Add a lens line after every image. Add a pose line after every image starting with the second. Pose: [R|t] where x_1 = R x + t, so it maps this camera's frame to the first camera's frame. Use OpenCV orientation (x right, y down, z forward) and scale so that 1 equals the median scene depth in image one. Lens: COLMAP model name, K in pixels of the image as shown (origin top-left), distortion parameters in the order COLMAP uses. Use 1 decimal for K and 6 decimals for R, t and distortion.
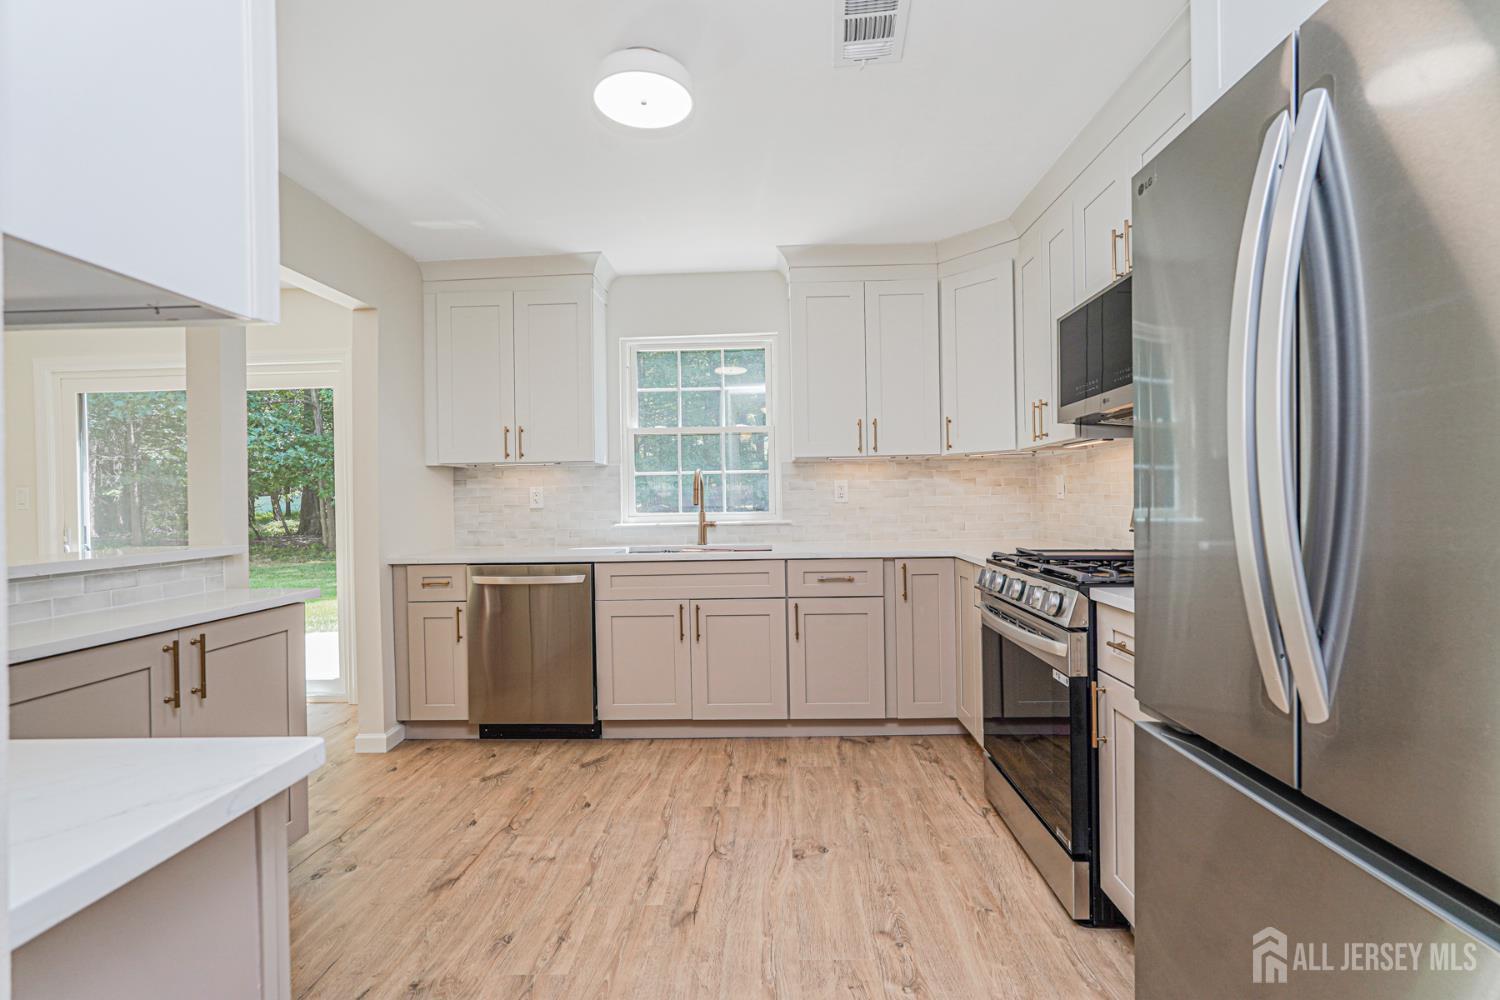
lens RADIAL K [[664.2, 0, 744.1], [0, 664.2, 498.8], [0, 0, 1]] dist [0.000090, 0.000074]
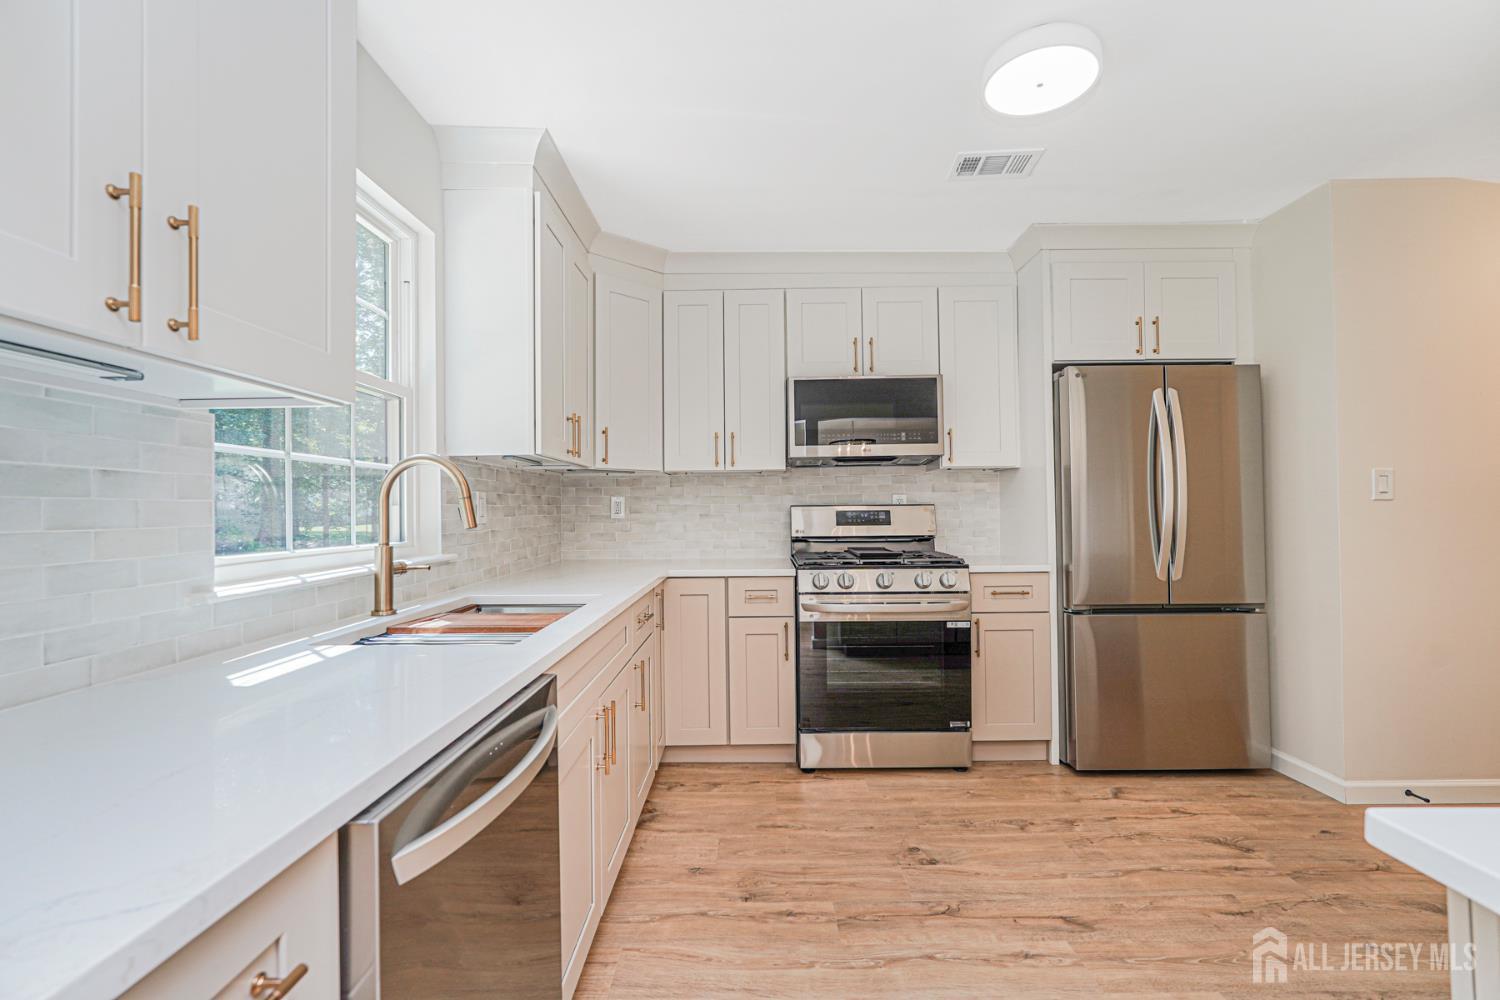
lens RADIAL K [[664.2, 0, 749.8], [0, 664.2, 510.5], [0, 0, 1]] dist [0.000090, 0.000074]
pose [[-0.048145, 0.019825, 0.998644, -0.734488], [0.009071, 0.999770, -0.019410, 0.008980], [-0.998799, 0.008125, -0.048314, 1.034711]]
